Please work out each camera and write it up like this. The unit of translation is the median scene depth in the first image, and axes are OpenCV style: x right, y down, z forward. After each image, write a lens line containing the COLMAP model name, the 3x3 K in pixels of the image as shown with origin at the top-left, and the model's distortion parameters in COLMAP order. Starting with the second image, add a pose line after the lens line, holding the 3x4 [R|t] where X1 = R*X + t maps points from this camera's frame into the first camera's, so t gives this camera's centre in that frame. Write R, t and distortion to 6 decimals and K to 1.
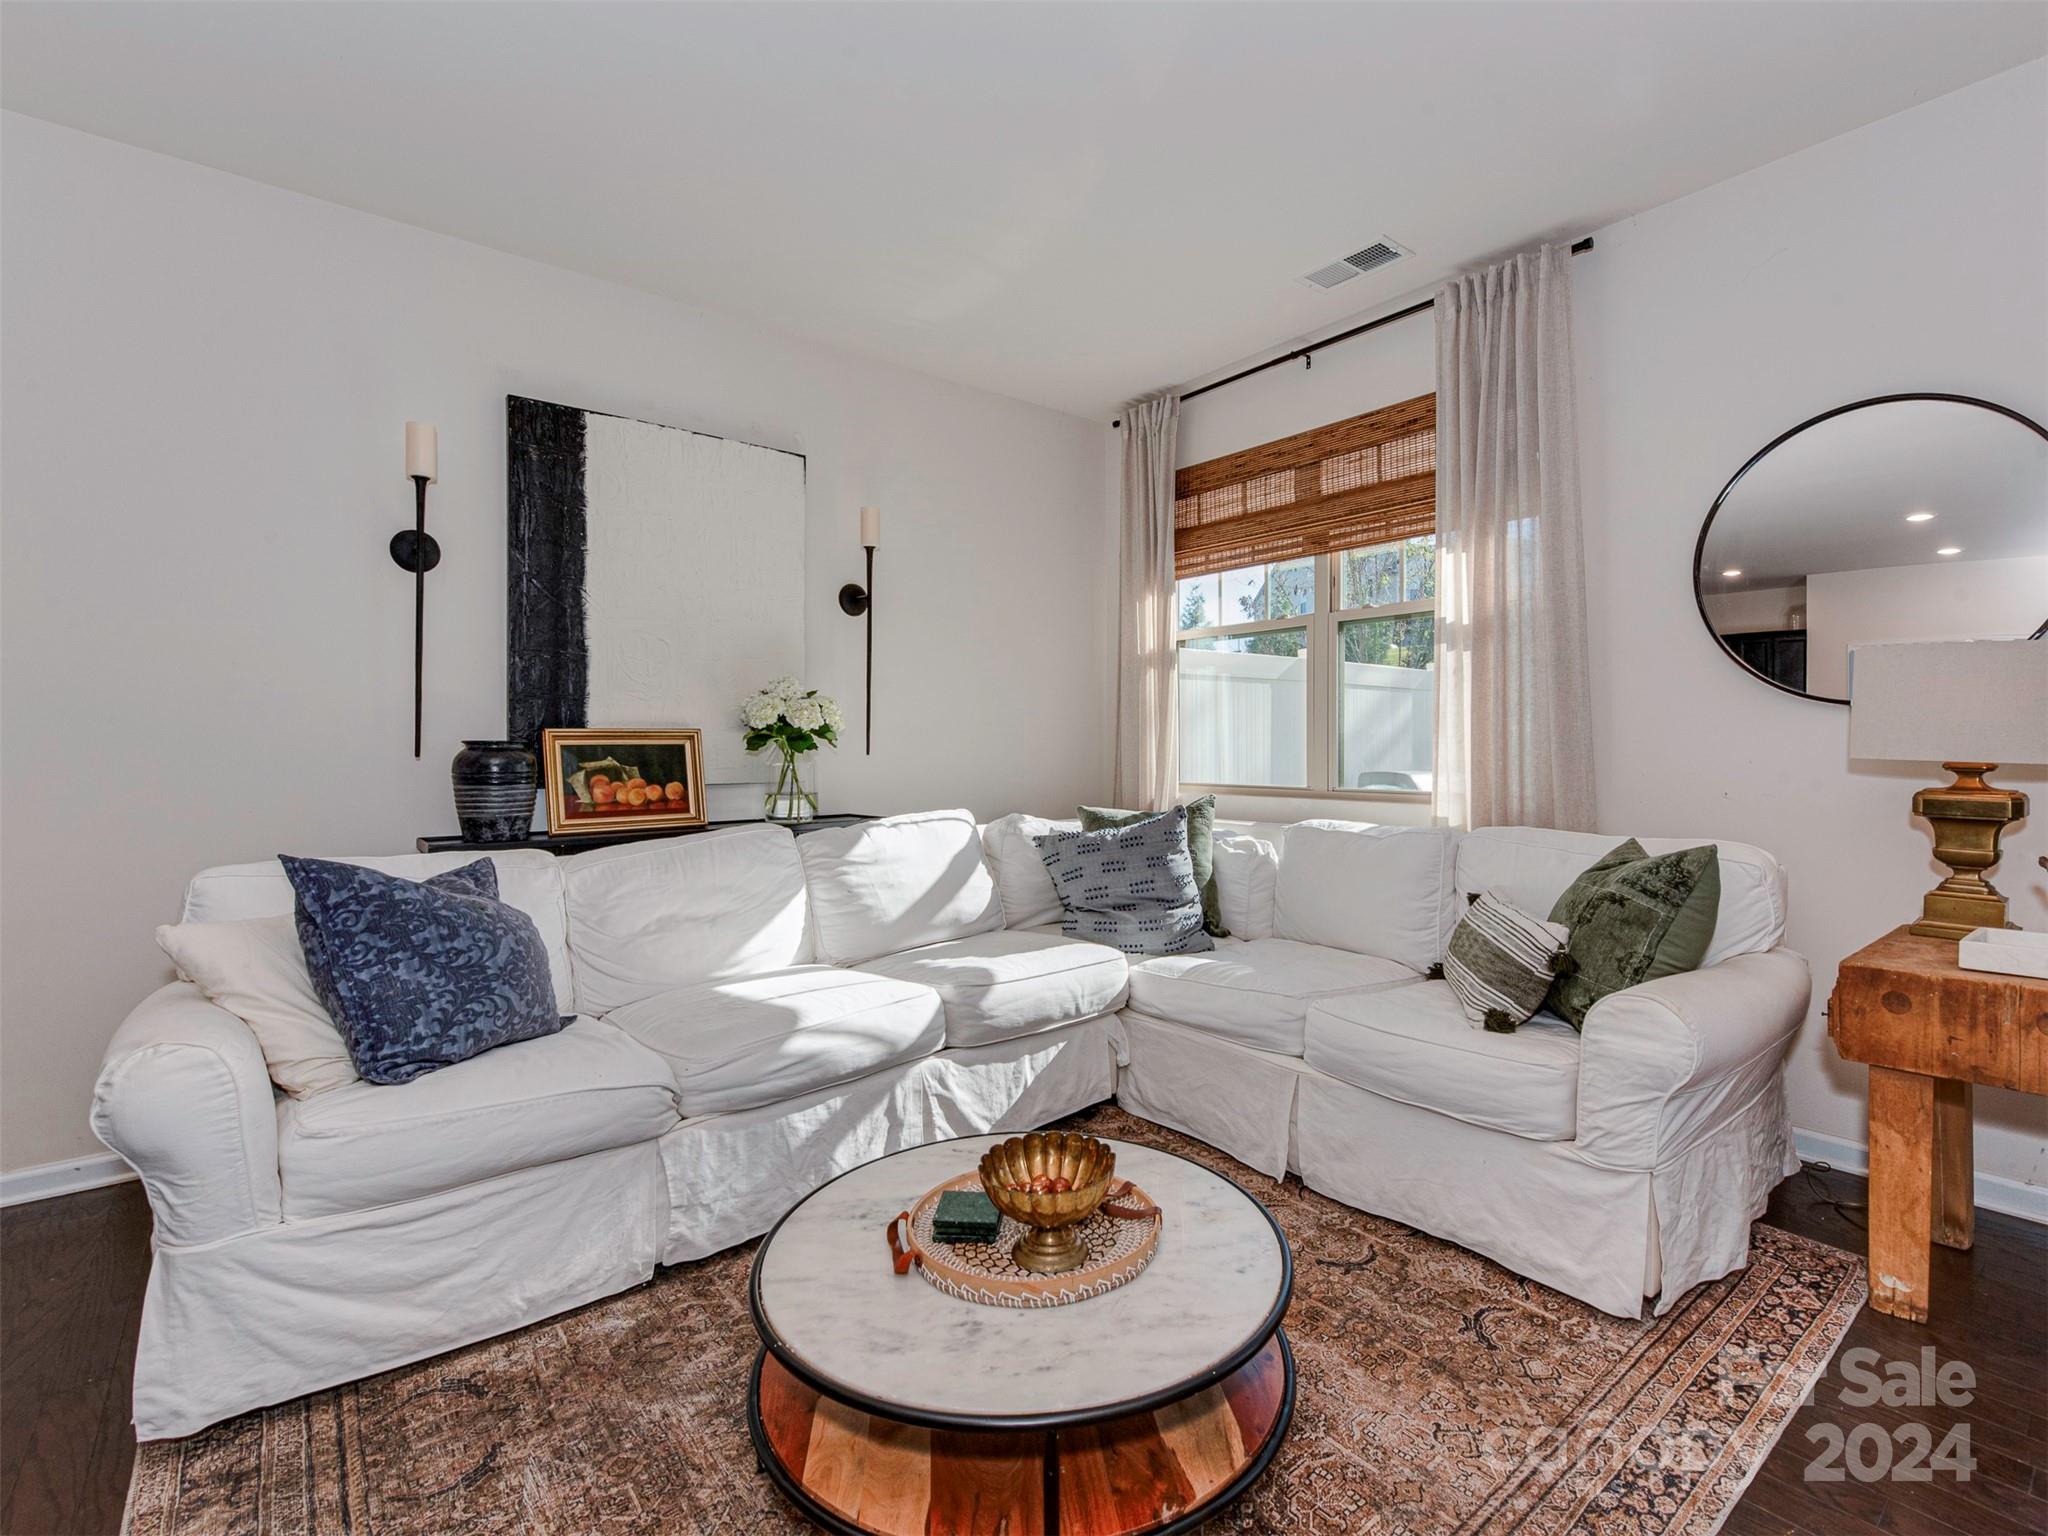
lens RADIAL K [[946.0, 0, 1080.6], [0, 946.0, 749.4], [0, 0, 1]] dist [0.002688, -0.003588]
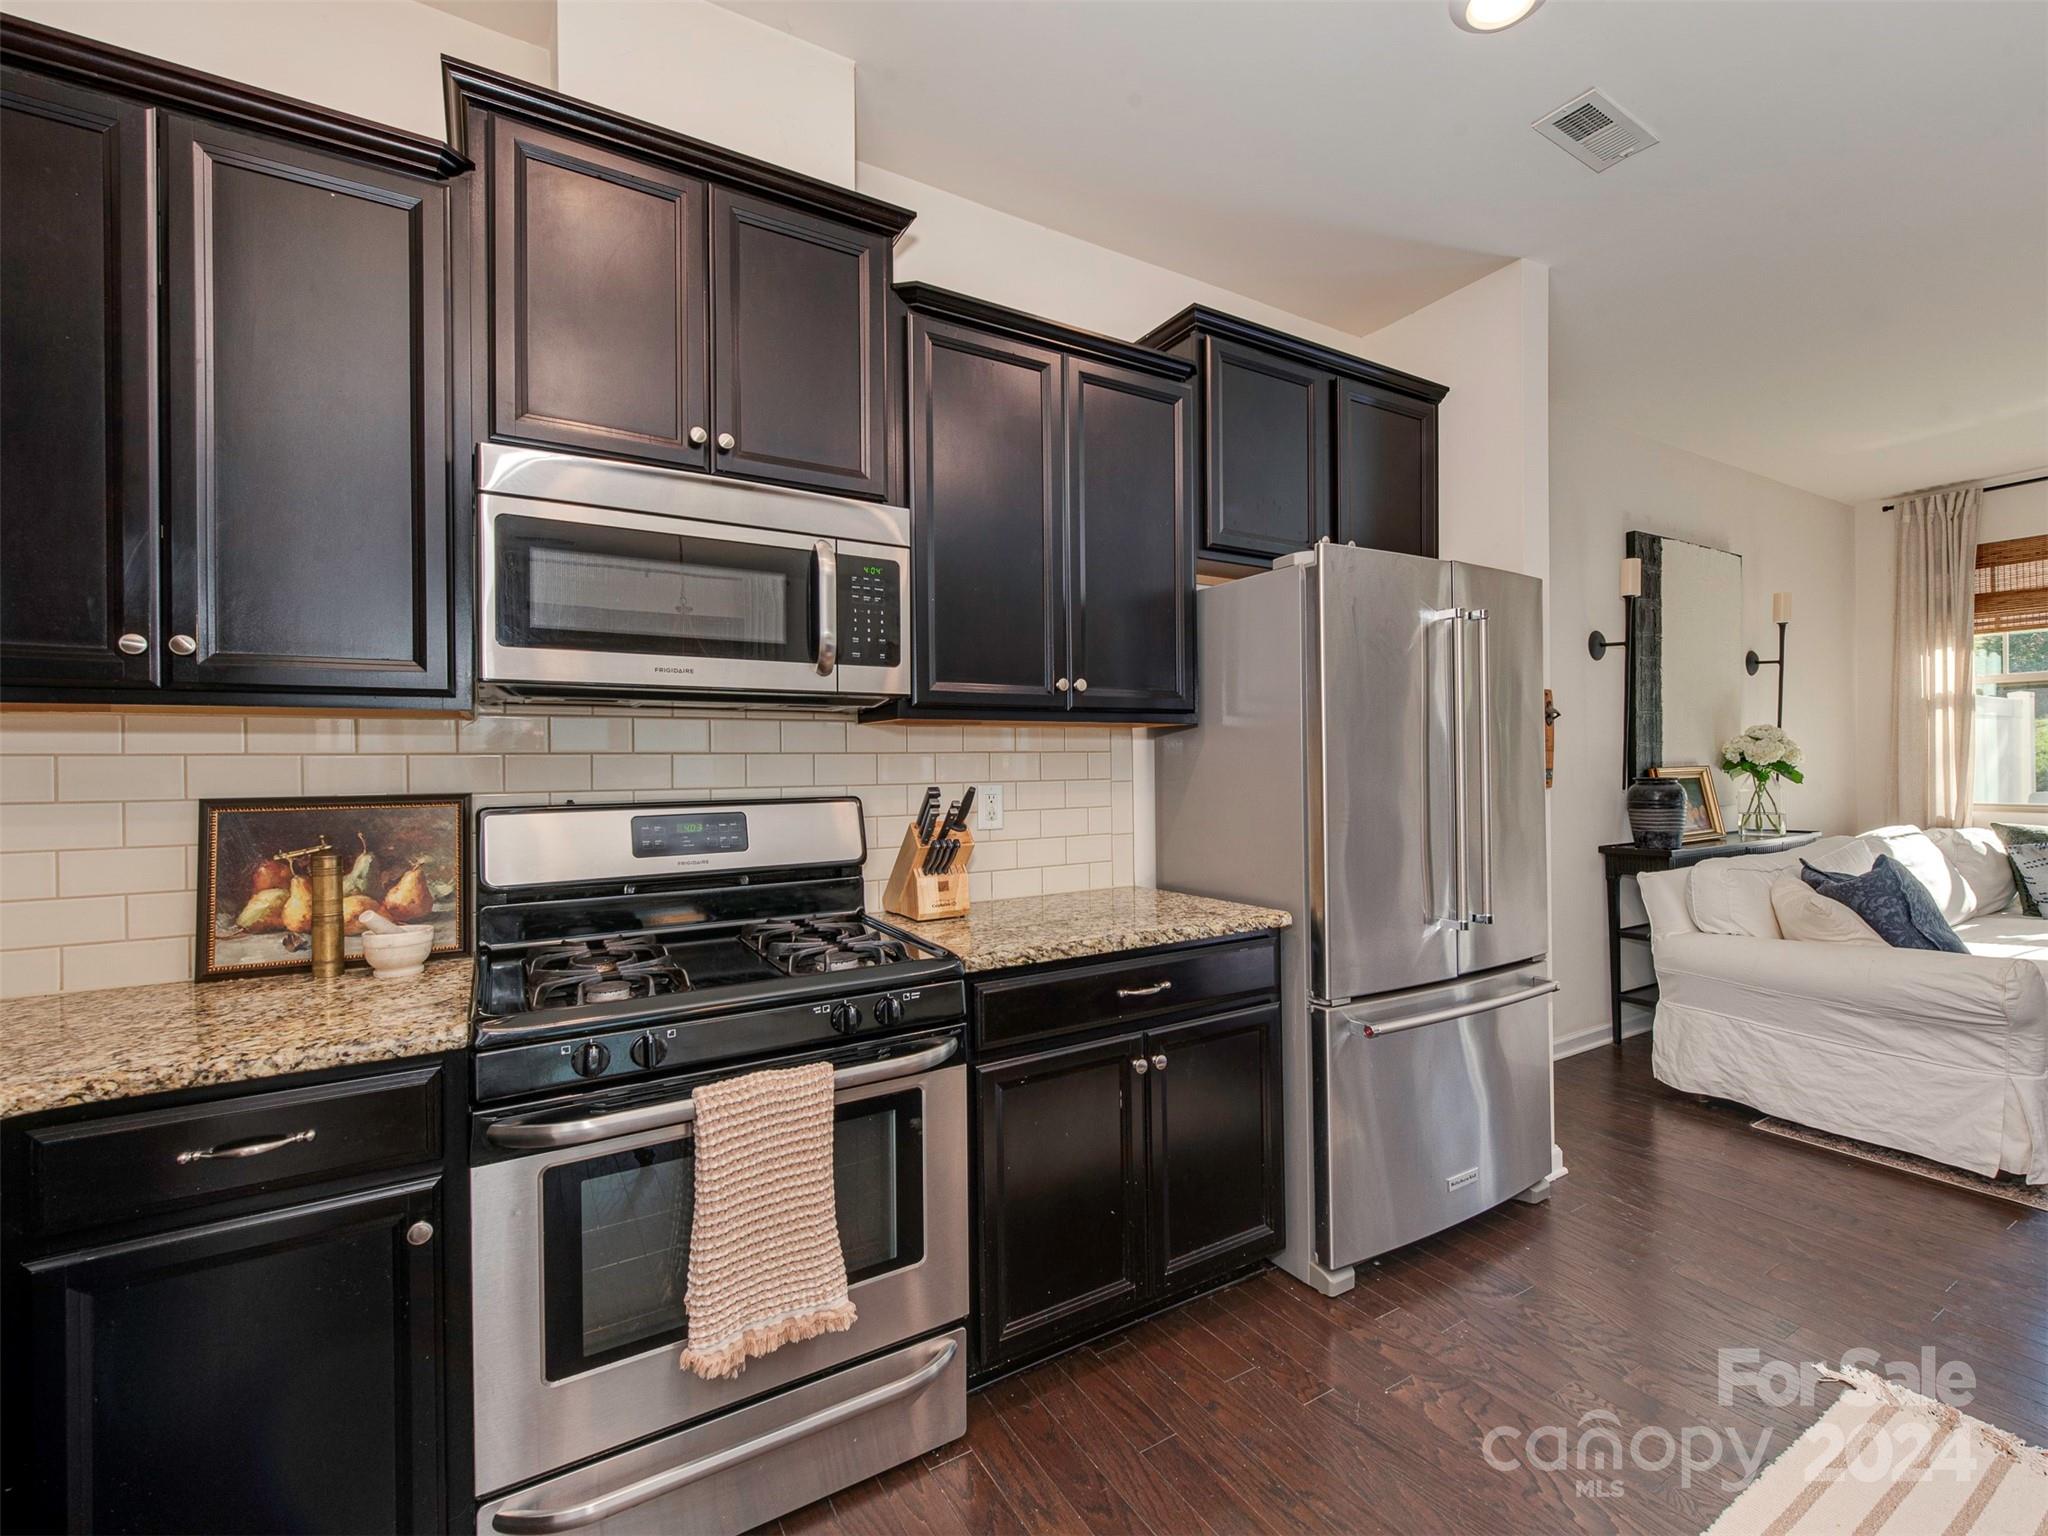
lens RADIAL K [[902.2, 0, 1123.3], [0, 902.2, 758.0], [0, 0, 1]] dist [-0.019260, -0.001514]
pose [[0.990695, -0.012128, -0.135556, -1.171926], [0.010741, 0.999882, -0.010961, -0.029316], [0.135673, 0.009403, 0.990709, -0.422355]]
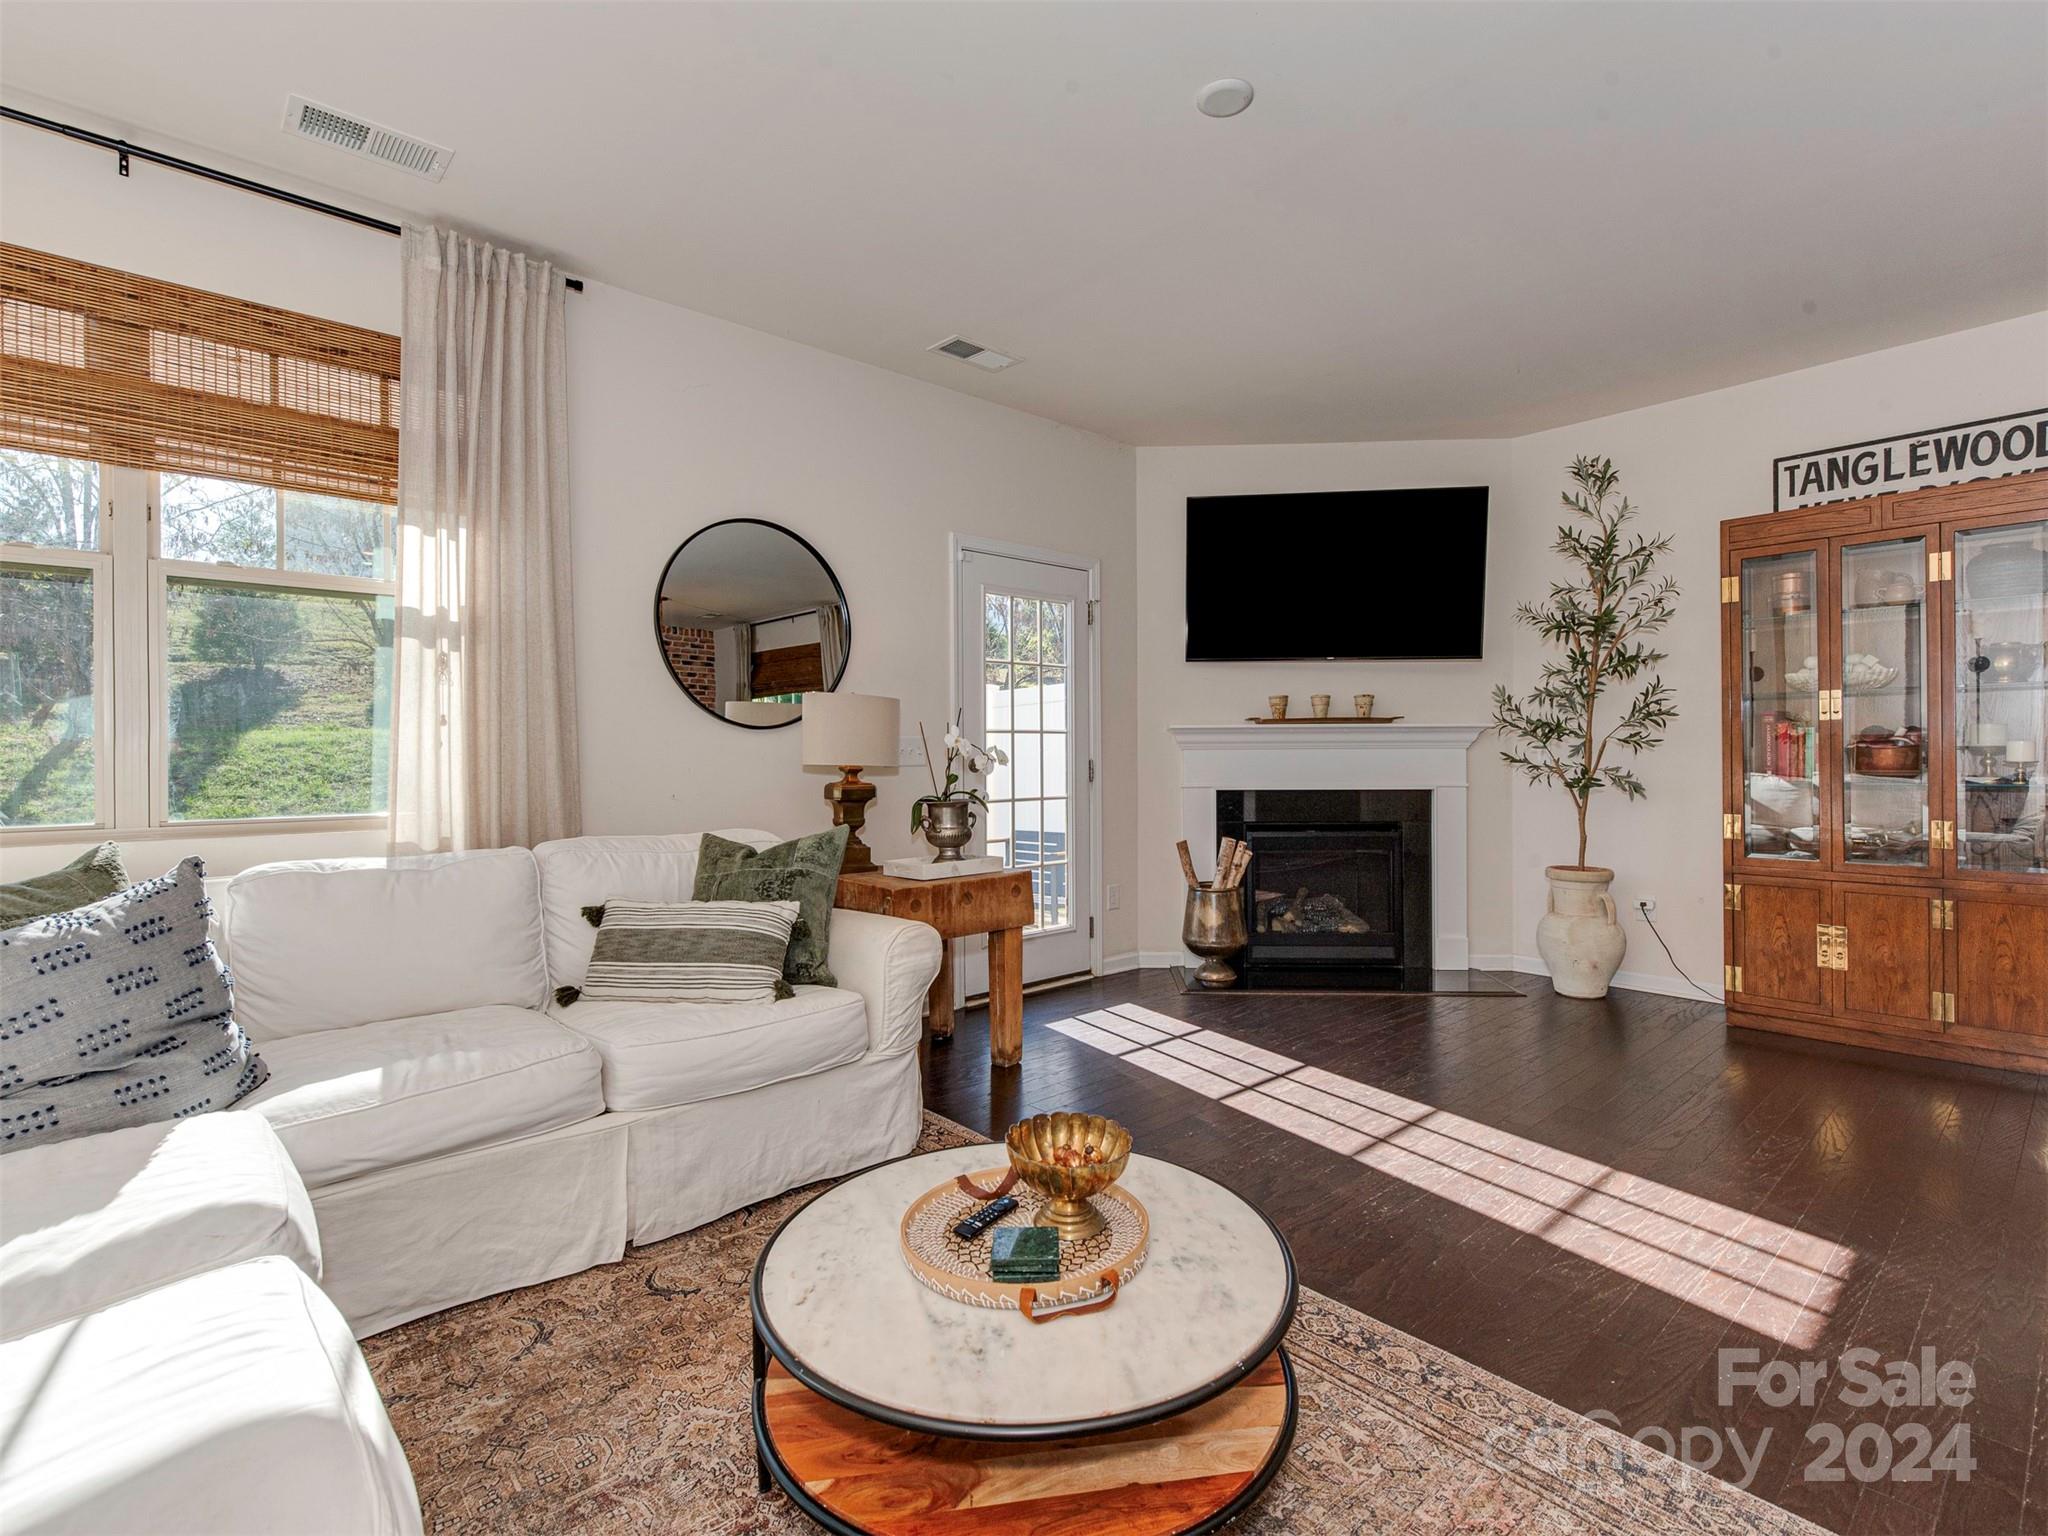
lens RADIAL K [[946.0, 0, 1026.7], [0, 946.0, 763.8], [0, 0, 1]] dist [0.002688, -0.003588]
pose [[-0.017091, -0.005120, 0.999841, -0.533436], [0.010378, 0.999932, 0.005298, 0.002700], [-0.999800, 0.010466, -0.017037, 0.514729]]
